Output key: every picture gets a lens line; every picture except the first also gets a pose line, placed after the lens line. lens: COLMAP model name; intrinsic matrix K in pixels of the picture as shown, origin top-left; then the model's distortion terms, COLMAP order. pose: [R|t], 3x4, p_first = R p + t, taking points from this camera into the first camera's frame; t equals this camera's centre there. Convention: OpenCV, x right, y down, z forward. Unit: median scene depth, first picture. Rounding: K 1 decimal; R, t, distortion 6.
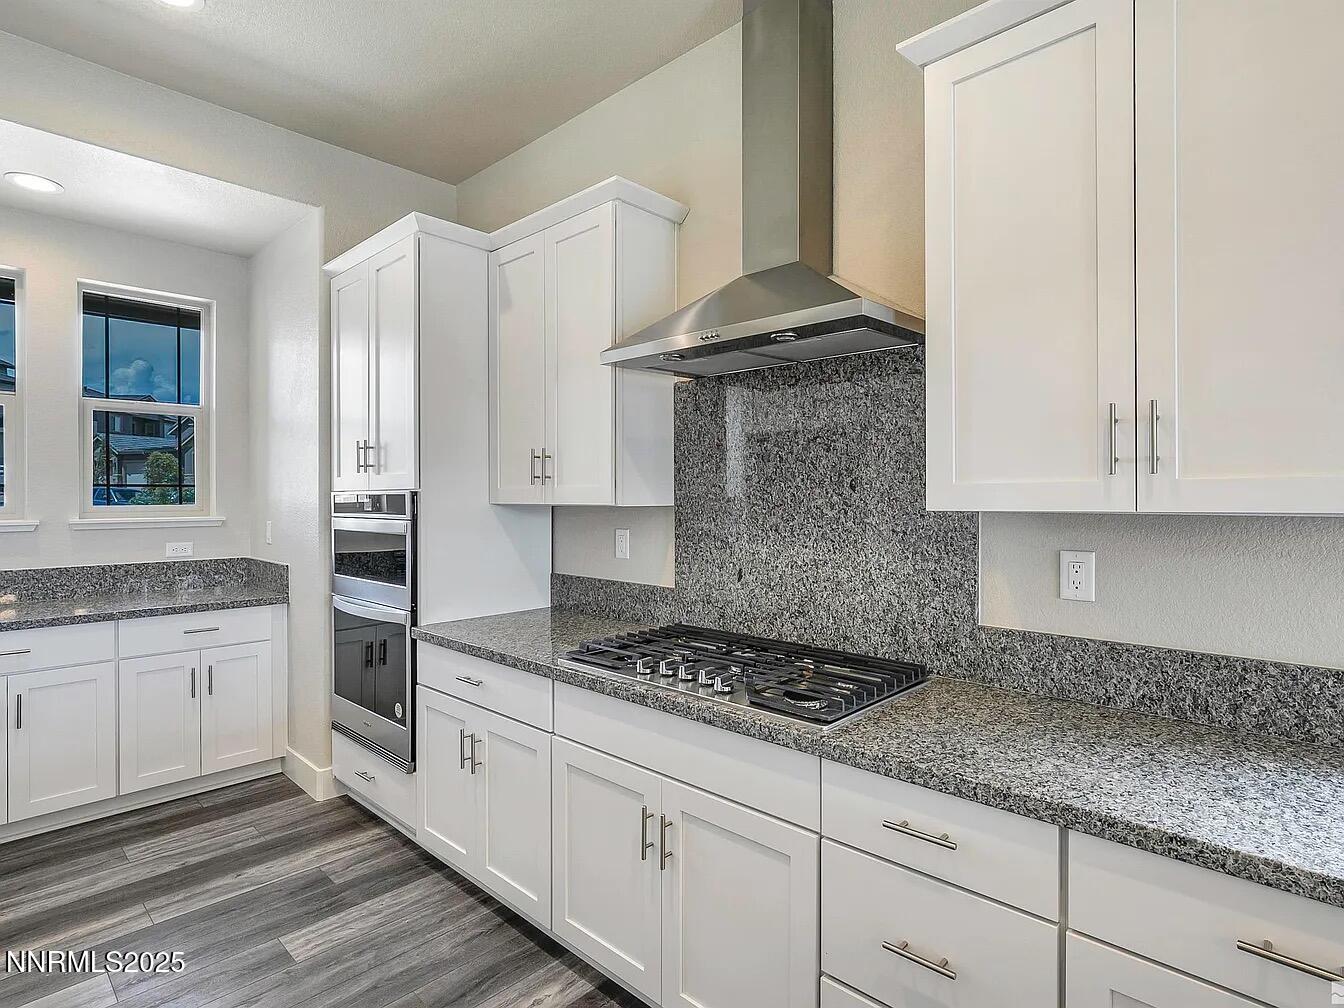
lens RADIAL K [[713.0, 0, 672.0], [0, 713.0, 504.0], [0, 0, 1]] dist [-0.002833, 0.001244]
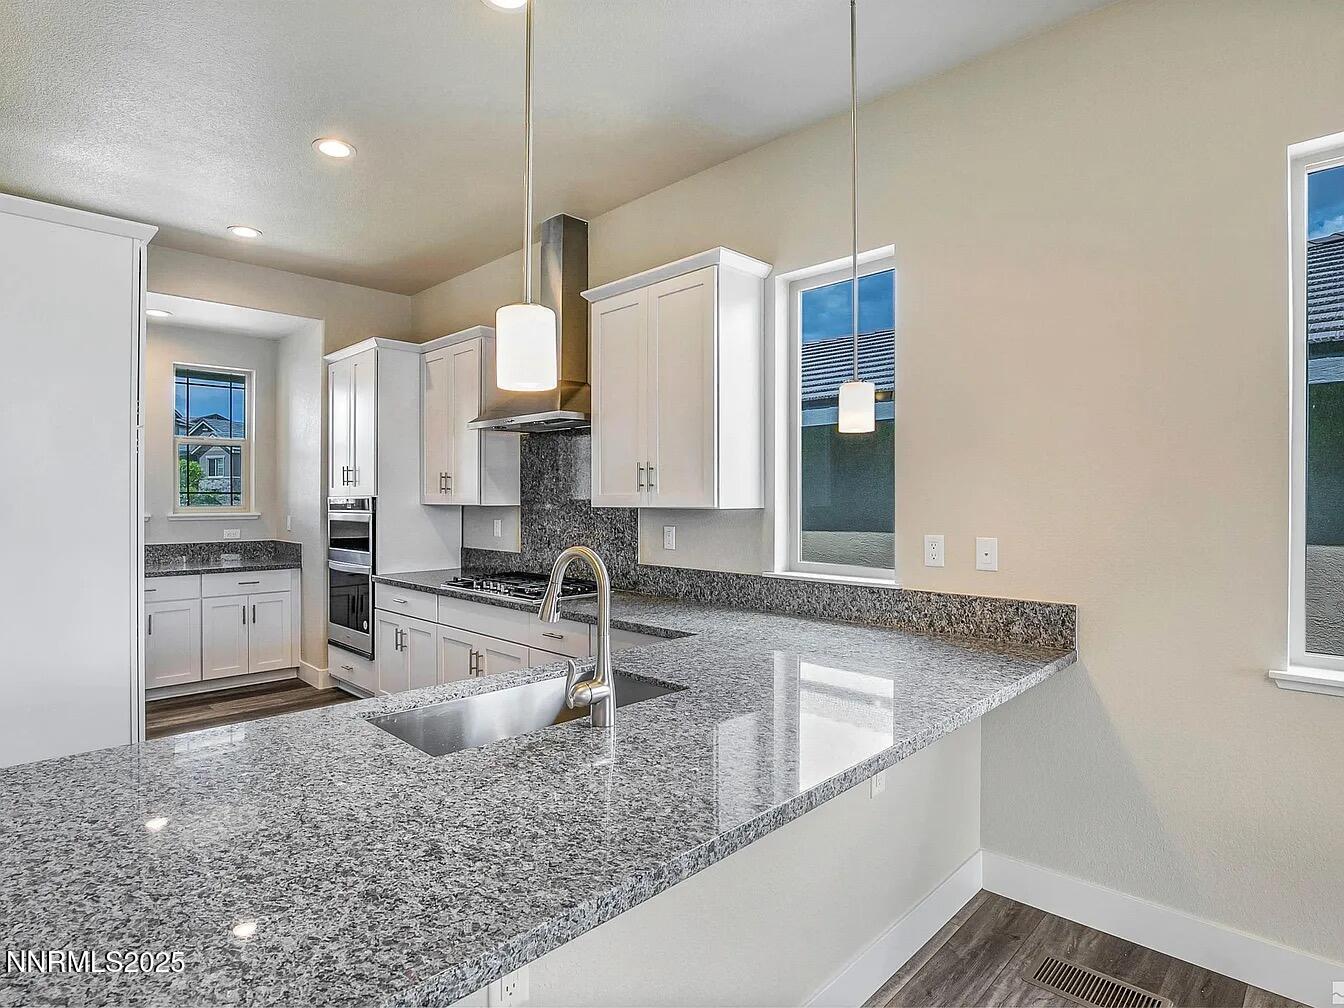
lens RADIAL K [[724.3, 0, 672.0], [0, 724.3, 504.0], [0, 0, 1]] dist [-0.034042, -0.000587]
pose [[0.999919, 0.001331, -0.012629, 0.356120], [-0.001389, 0.999988, -0.004592, 0.005988], [0.012623, 0.004609, 0.999910, -0.683518]]
